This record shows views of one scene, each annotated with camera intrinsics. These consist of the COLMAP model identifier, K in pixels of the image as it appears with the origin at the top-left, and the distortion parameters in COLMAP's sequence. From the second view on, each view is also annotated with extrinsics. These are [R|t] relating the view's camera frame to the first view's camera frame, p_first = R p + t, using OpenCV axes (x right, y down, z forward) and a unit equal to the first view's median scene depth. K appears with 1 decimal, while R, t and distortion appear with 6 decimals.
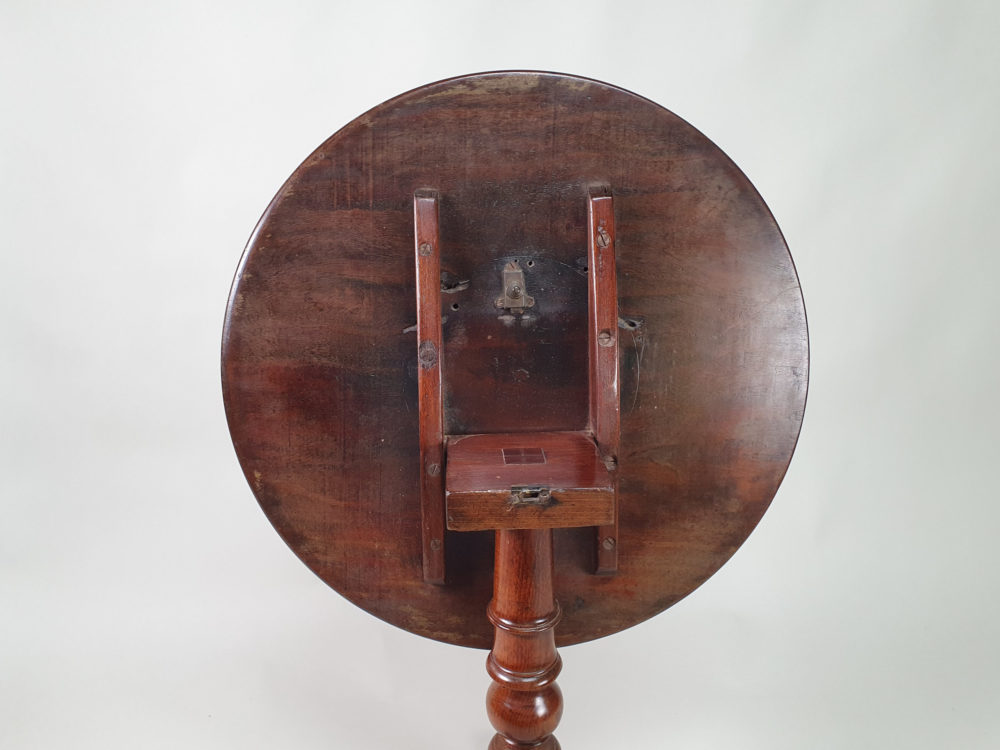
lens RADIAL K [[749.9, 0, 558.7], [0, 749.9, 378.8], [0, 0, 1]] dist [-0.027681, 0.001643]
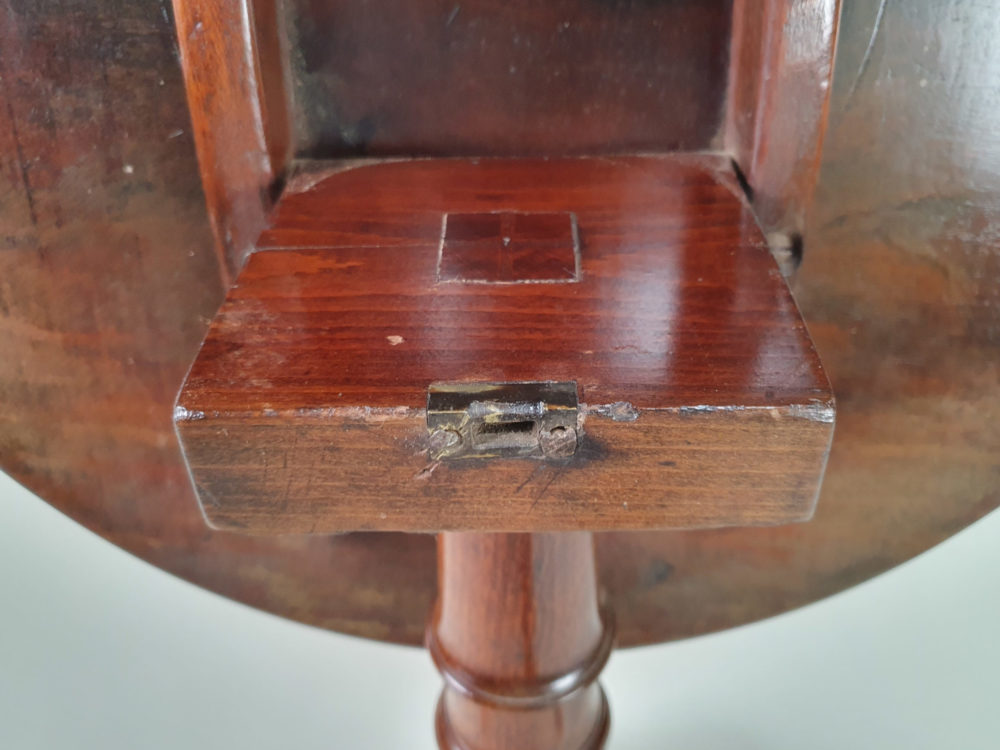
lens RADIAL K [[749.9, 0, 558.7], [0, 749.9, 378.8], [0, 0, 1]] dist [-0.027681, 0.001643]
pose [[0.994751, 0.051534, -0.088406, 0.002249], [-0.013142, 0.921116, 0.389066, 0.034905], [0.101483, -0.385862, 0.916958, 0.664914]]
